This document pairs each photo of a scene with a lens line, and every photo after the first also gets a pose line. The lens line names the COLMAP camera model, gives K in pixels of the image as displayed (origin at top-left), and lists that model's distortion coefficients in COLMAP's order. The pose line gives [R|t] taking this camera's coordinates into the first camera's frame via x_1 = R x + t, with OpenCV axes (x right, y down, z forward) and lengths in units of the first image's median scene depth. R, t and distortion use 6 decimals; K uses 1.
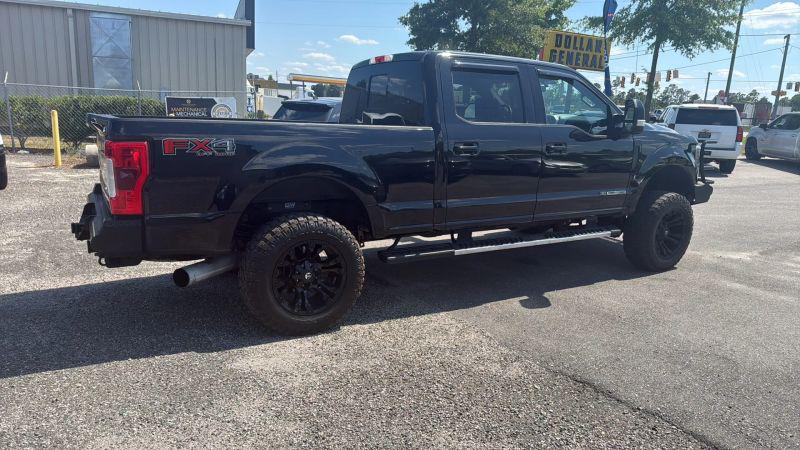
lens RADIAL K [[542.1, 0, 408.7], [0, 542.1, 230.0], [0, 0, 1]] dist [0.043609, -0.046607]
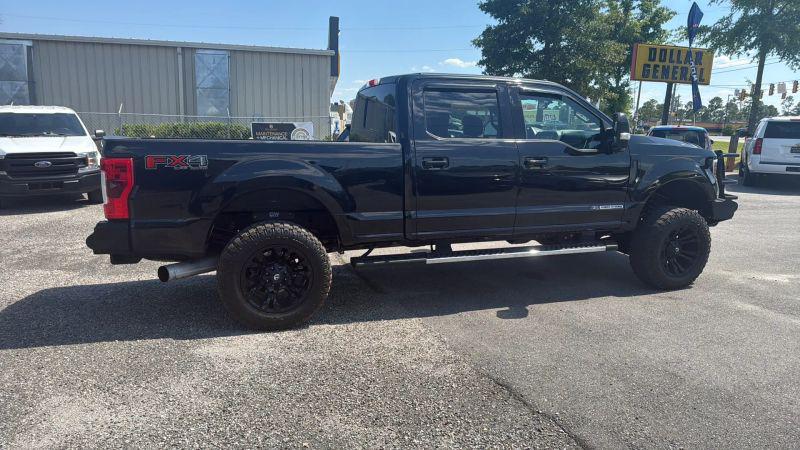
lens RADIAL K [[542.1, 0, 408.7], [0, 542.1, 230.0], [0, 0, 1]] dist [0.043609, -0.046607]
pose [[0.982426, 0.014160, -0.186117, 0.194520], [-0.021134, 0.999145, -0.035539, 0.014925], [0.185455, 0.038848, 0.981885, -0.032435]]
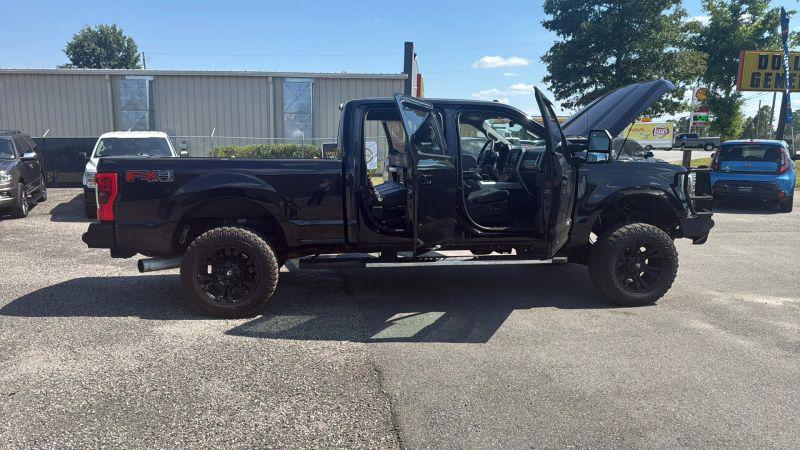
lens RADIAL K [[543.6, 0, 396.2], [0, 543.6, 226.6], [0, 0, 1]] dist [0.059442, -0.073922]
pose [[0.917073, 0.025511, -0.397903, 0.479347], [-0.056228, 0.996253, -0.065720, 0.025378], [0.394736, 0.082644, 0.915070, -0.049197]]
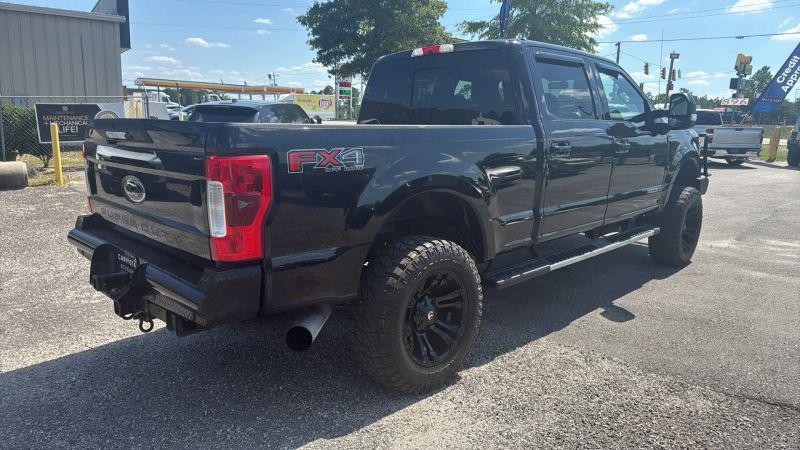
lens RADIAL K [[539.1, 0, 407.5], [0, 539.1, 222.3], [0, 0, 1]] dist [0.062535, -0.074573]
pose [[0.968106, -0.067649, 0.241236, -0.272978], [0.072621, 0.997290, -0.011770, -0.030577], [-0.239786, 0.028913, 0.970395, 0.159206]]
